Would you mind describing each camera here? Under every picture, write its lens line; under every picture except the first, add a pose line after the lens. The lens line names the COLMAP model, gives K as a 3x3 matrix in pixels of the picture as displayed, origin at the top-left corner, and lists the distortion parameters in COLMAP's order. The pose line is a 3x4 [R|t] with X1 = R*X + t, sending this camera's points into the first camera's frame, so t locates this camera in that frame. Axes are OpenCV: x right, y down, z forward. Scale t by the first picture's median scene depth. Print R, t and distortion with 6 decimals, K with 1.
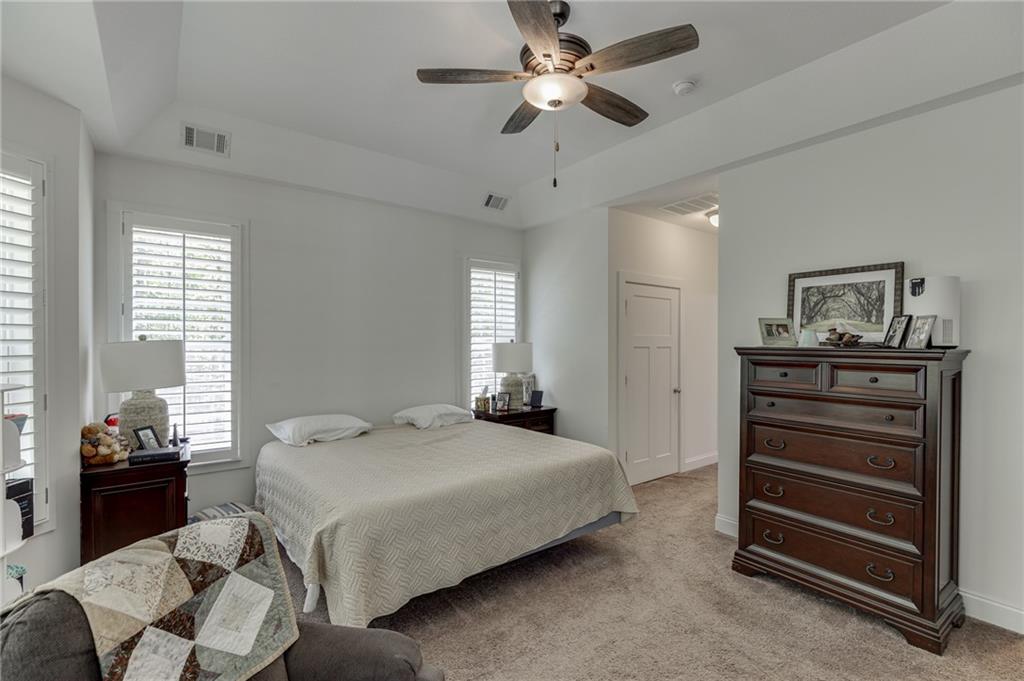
lens RADIAL K [[467.3, 0, 516.5], [0, 467.3, 343.8], [0, 0, 1]] dist [-0.003317, 0.000020]
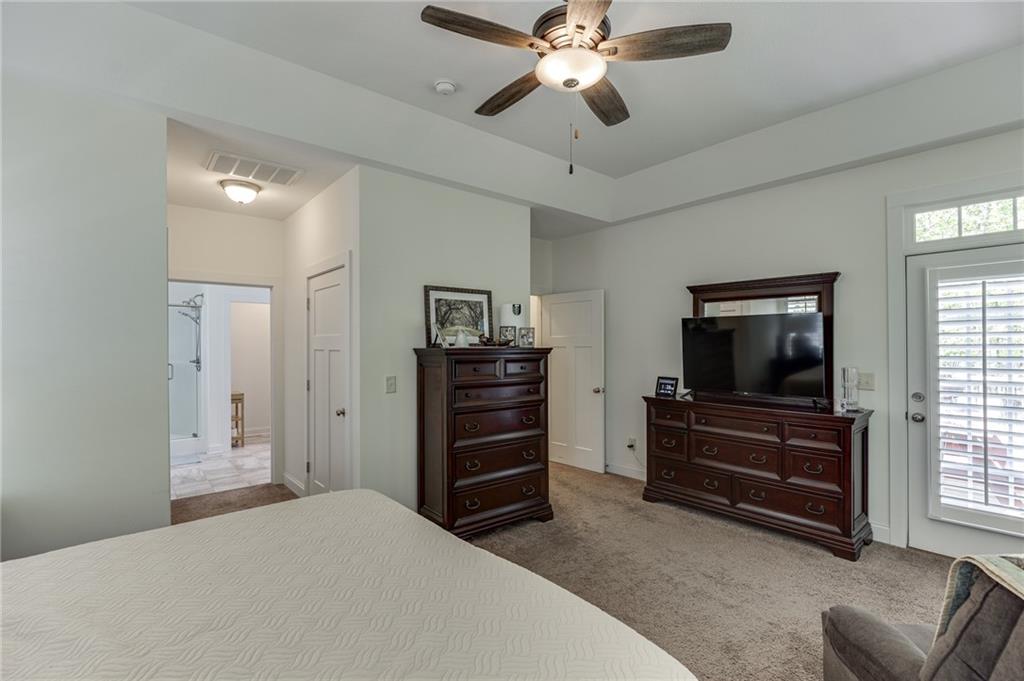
lens RADIAL K [[467.3, 0, 516.8], [0, 467.3, 343.8], [0, 0, 1]] dist [-0.003317, 0.000020]
pose [[-0.058562, -0.002538, 0.998281, -0.660799], [0.005960, 0.999978, 0.002892, -0.005699], [-0.998266, 0.006119, -0.058546, 0.935208]]
